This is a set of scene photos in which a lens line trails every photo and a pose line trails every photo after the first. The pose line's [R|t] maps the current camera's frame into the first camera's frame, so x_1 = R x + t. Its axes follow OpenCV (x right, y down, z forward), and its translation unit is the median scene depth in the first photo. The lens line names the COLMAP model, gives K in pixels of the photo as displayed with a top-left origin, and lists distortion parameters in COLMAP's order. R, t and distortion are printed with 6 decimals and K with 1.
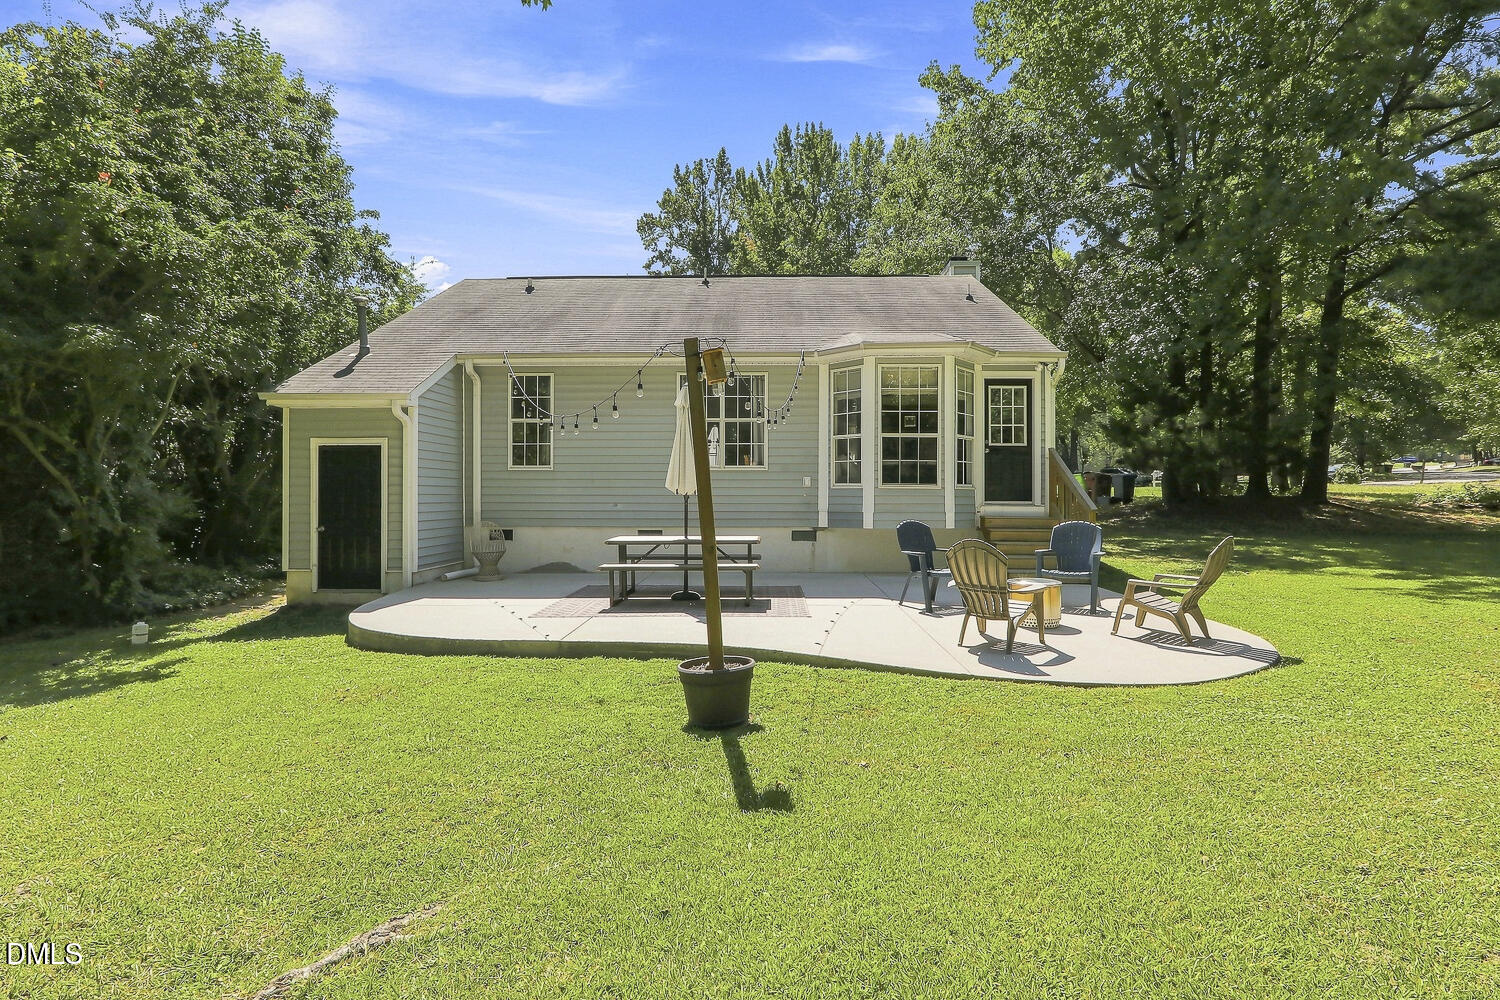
lens RADIAL K [[683.1, 0, 743.5], [0, 683.1, 493.2], [0, 0, 1]] dist [-0.002743, -0.000291]
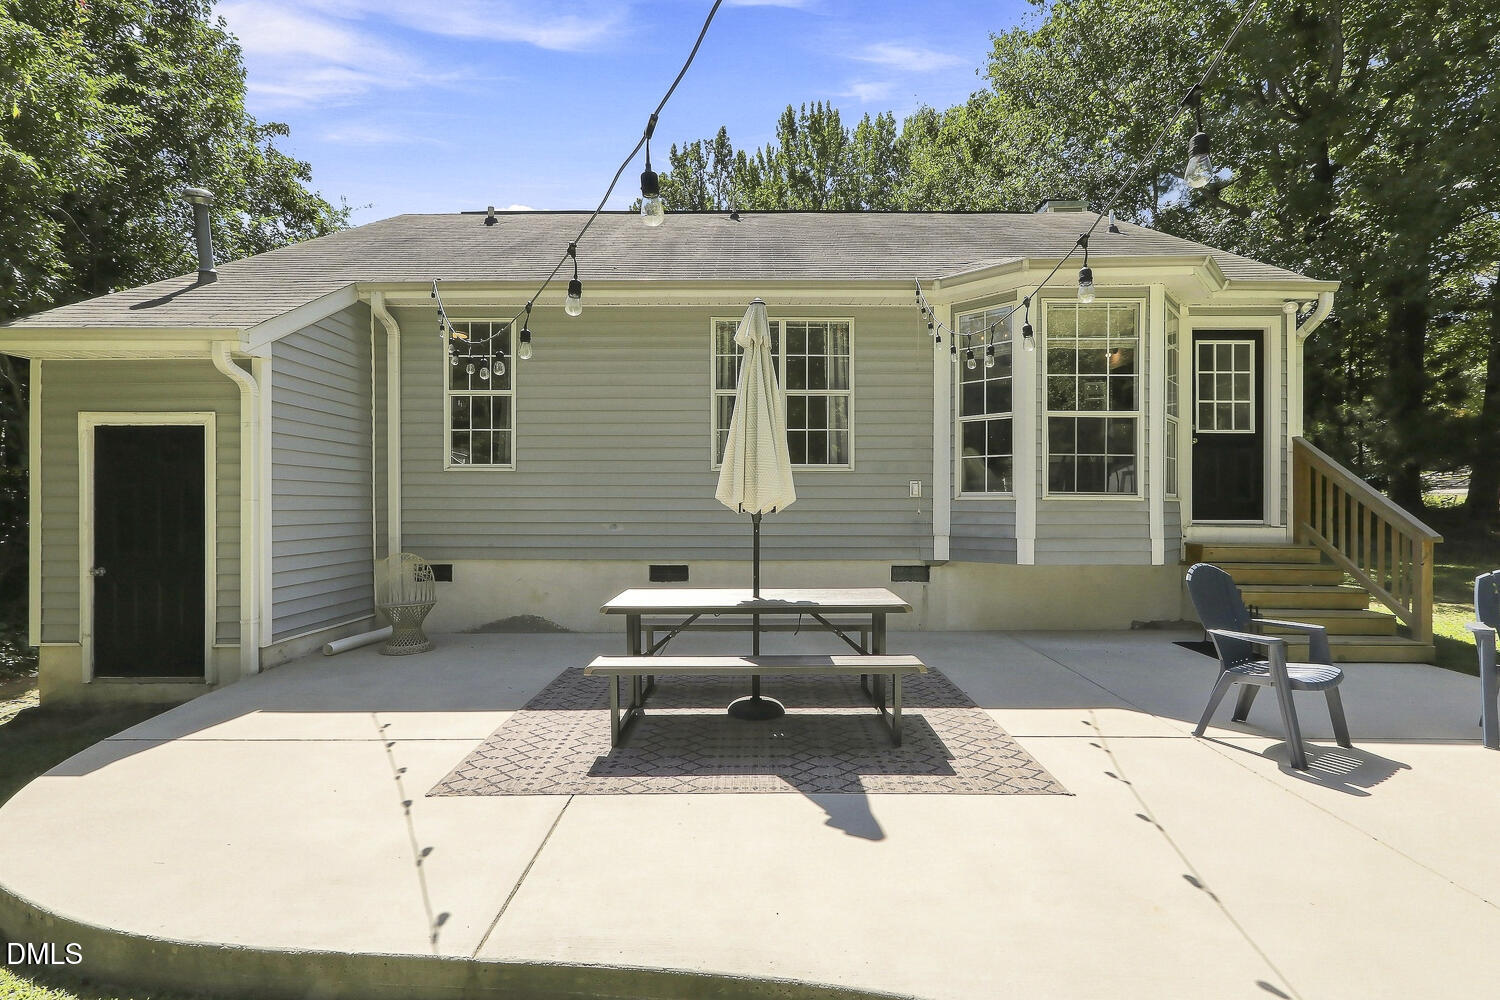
lens RADIAL K [[683.1, 0, 756.3], [0, 683.1, 507.7], [0, 0, 1]] dist [-0.002743, -0.000291]
pose [[0.999486, -0.001181, 0.032043, -0.076797], [0.000870, 0.999953, 0.009703, -0.005645], [-0.032053, -0.009670, 0.999439, 0.365009]]
